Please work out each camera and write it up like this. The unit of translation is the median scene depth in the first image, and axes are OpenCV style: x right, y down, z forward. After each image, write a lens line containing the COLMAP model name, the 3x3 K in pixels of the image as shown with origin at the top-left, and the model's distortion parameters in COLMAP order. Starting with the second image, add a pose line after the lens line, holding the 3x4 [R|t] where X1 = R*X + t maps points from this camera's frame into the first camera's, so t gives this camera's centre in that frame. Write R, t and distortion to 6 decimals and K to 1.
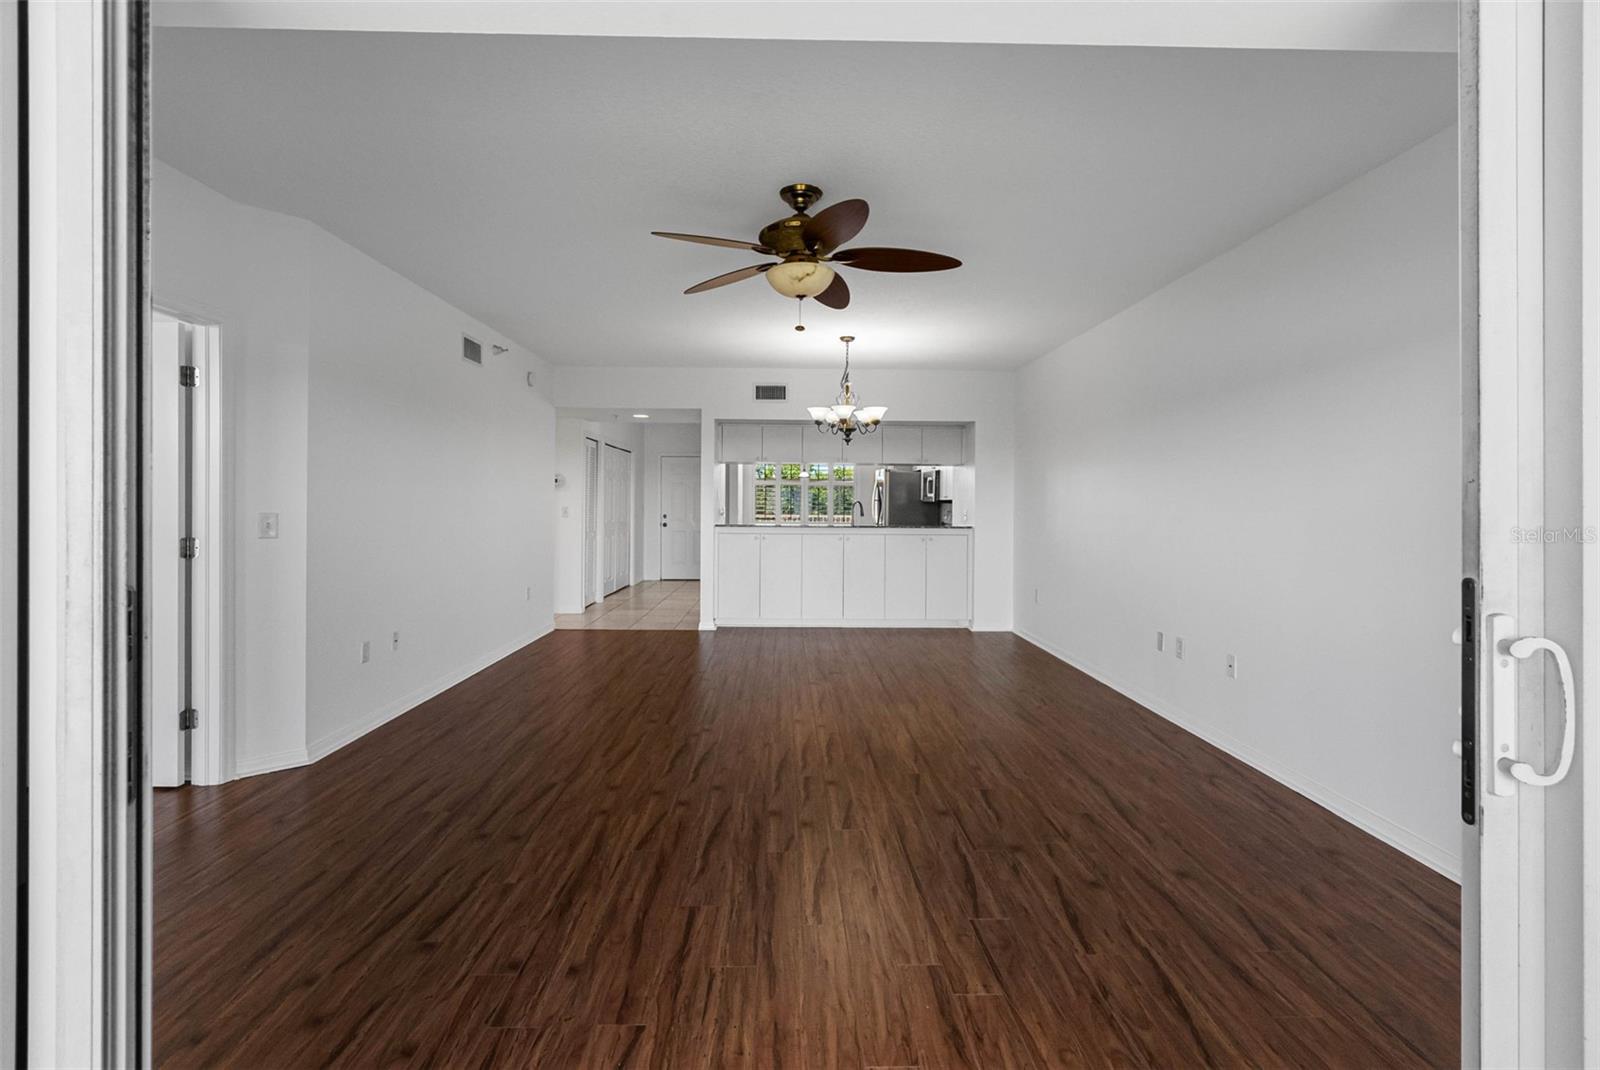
lens RADIAL K [[745.9, 0, 800.2], [0, 745.9, 500.9], [0, 0, 1]] dist [-0.000540, 0.001153]
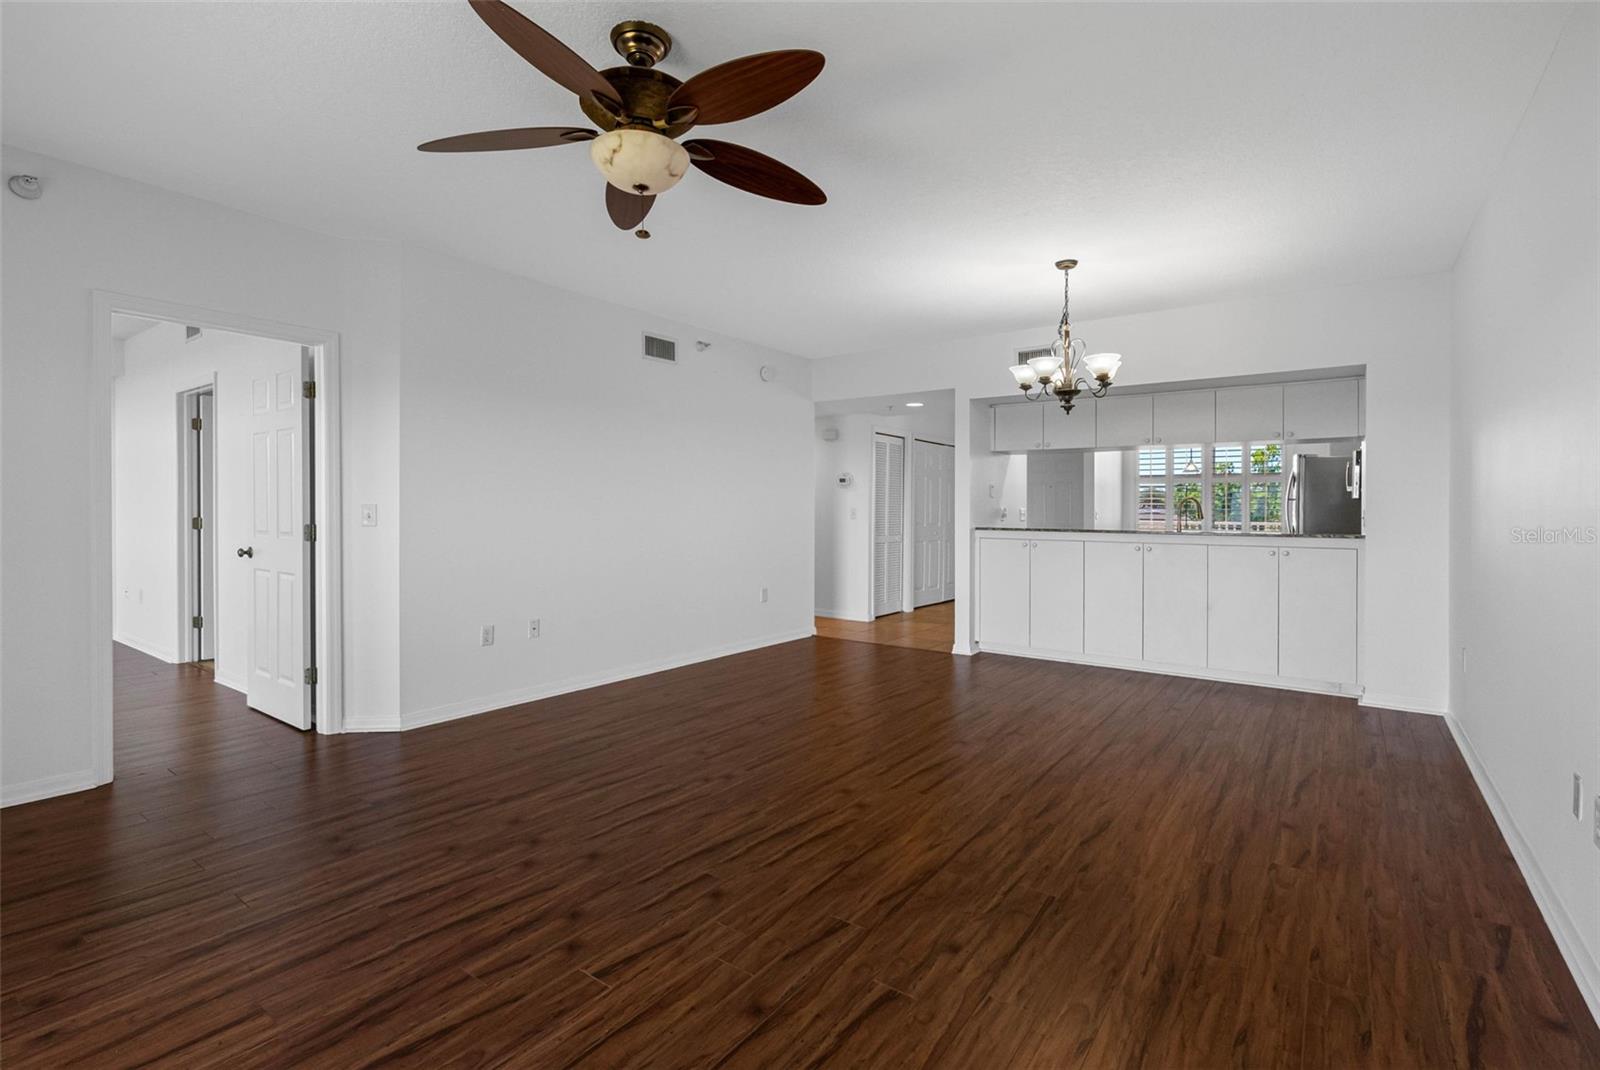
lens RADIAL K [[743.5, 0, 805.5], [0, 743.5, 510.8], [0, 0, 1]] dist [-0.004841, 0.000767]
pose [[0.796443, -0.000490, -0.604713, 0.293594], [0.001467, 0.999998, 0.001121, 0.015293], [0.604712, -0.001779, 0.796443, 0.290013]]
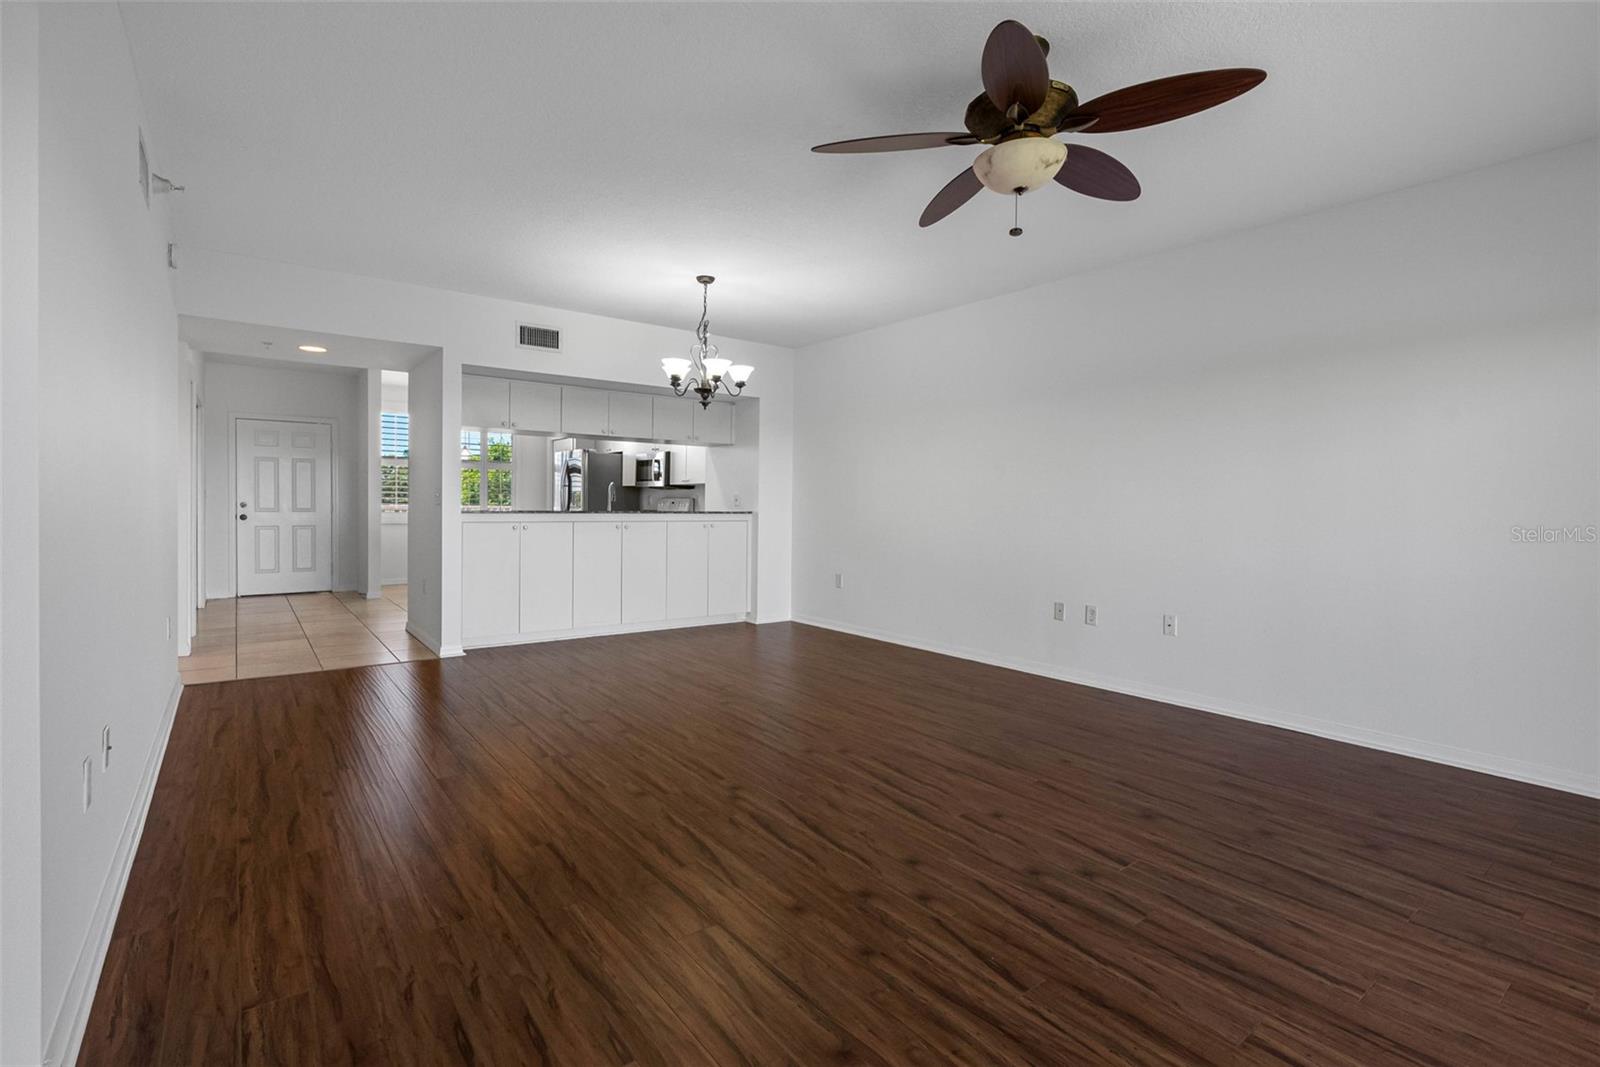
lens RADIAL K [[741.3, 0, 795.2], [0, 741.3, 515.4], [0, 0, 1]] dist [-0.003874, 0.000735]
pose [[0.808011, -0.008909, 0.589101, -0.341180], [-0.006512, 0.999690, 0.024051, 0.021456], [-0.589132, -0.023270, 0.807702, 0.279749]]
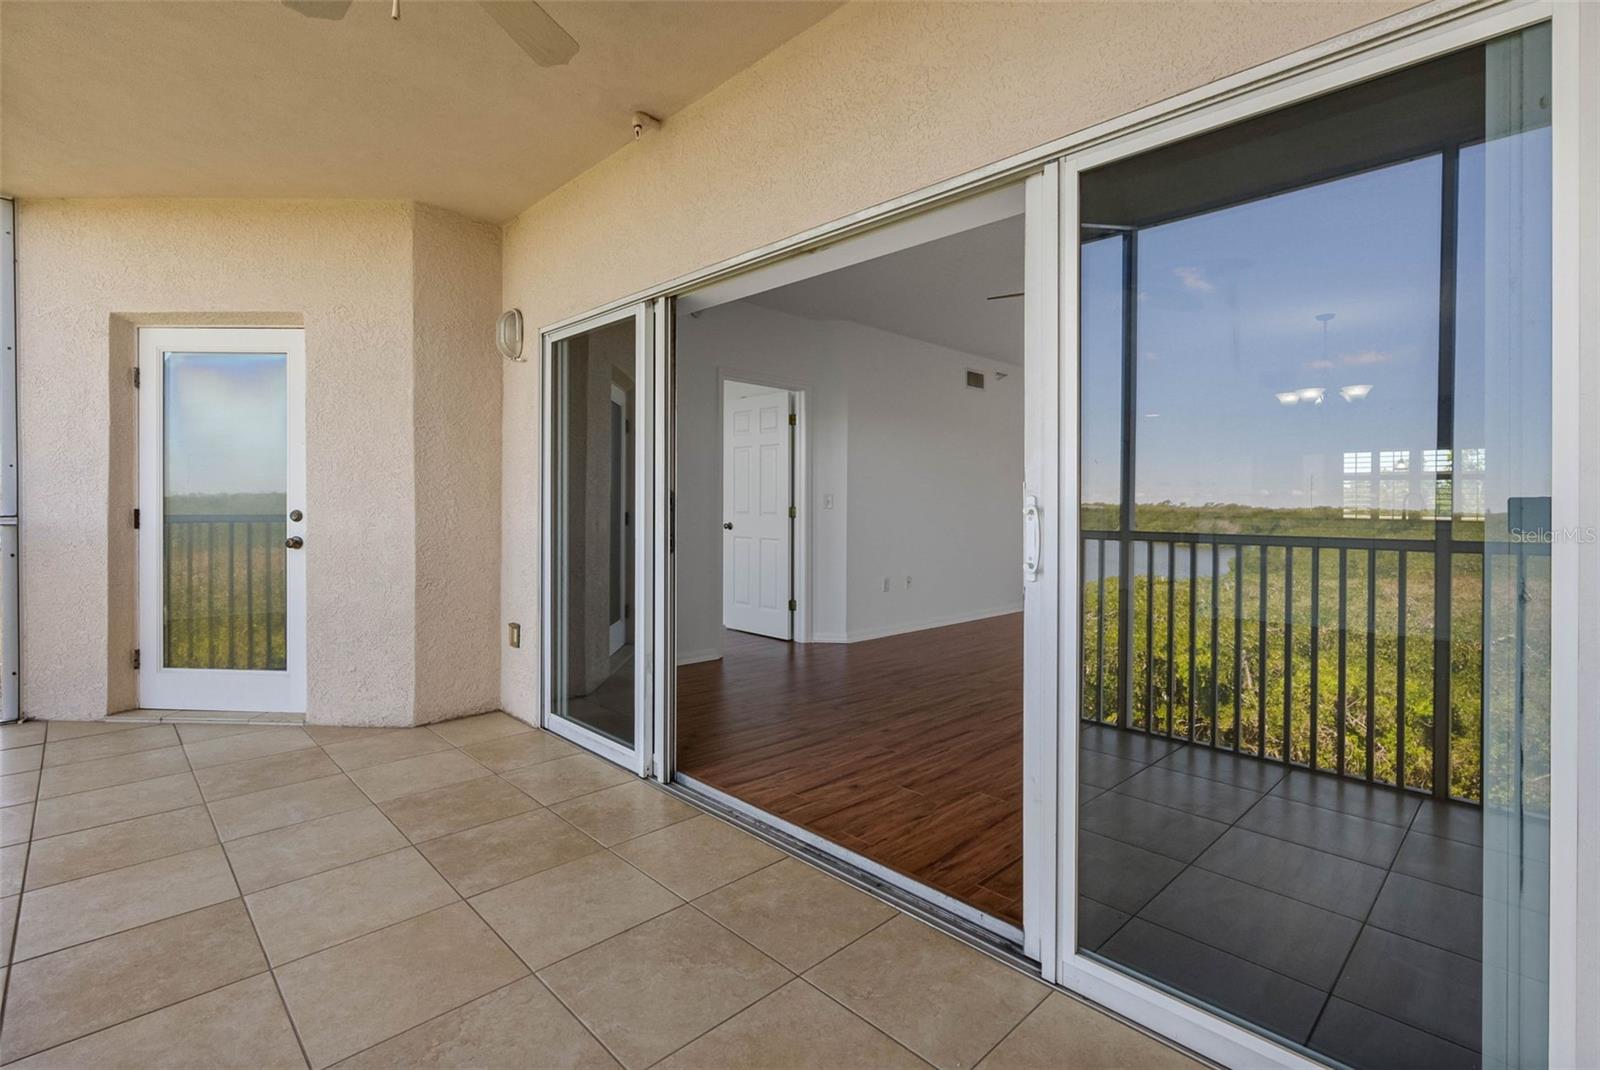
lens RADIAL K [[743.5, 0, 805.5], [0, 743.5, 510.8], [0, 0, 1]] dist [-0.004841, 0.000767]
pose [[0.686380, 0.005950, -0.727219, 0.299542], [-0.003591, 0.999982, 0.004792, 0.027737], [0.727234, -0.000678, 0.686389, -0.134347]]
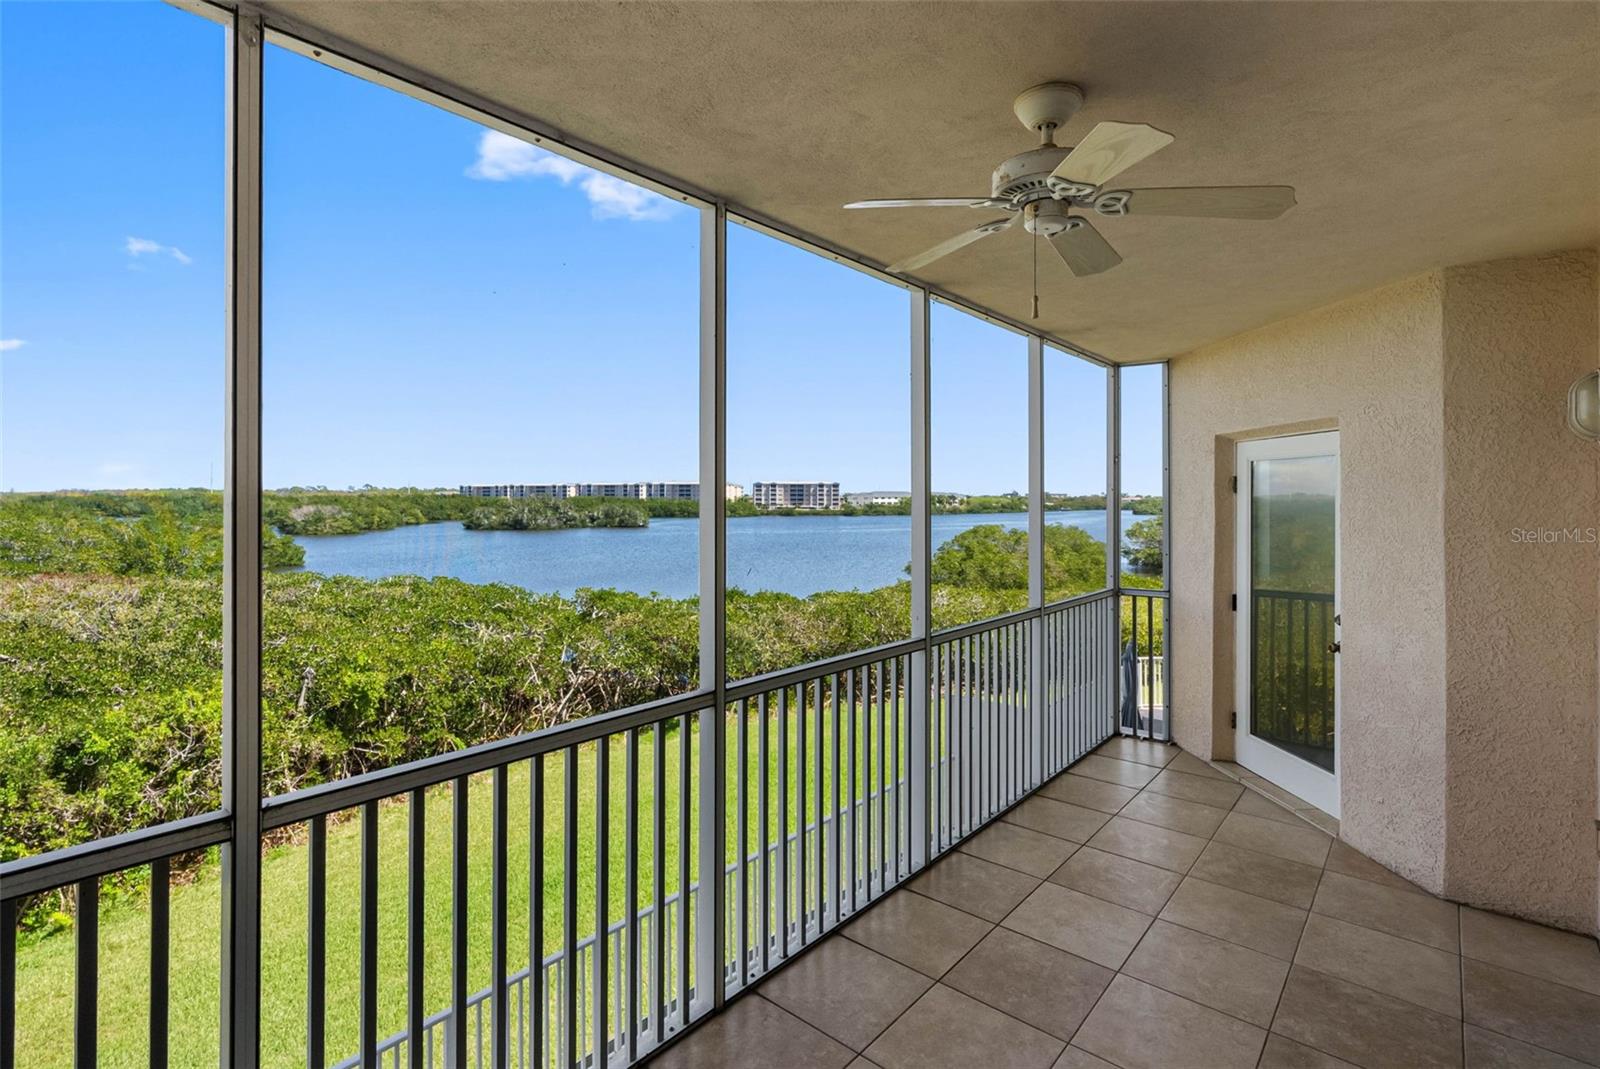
lens RADIAL K [[745.9, 0, 800.2], [0, 745.9, 500.4], [0, 0, 1]] dist [-0.000540, 0.001153]
pose [[-0.670392, -0.006811, -0.741976, 0.311721], [-0.002153, 0.999972, -0.007234, -0.059678], [0.742004, -0.003253, -0.670387, 0.069248]]
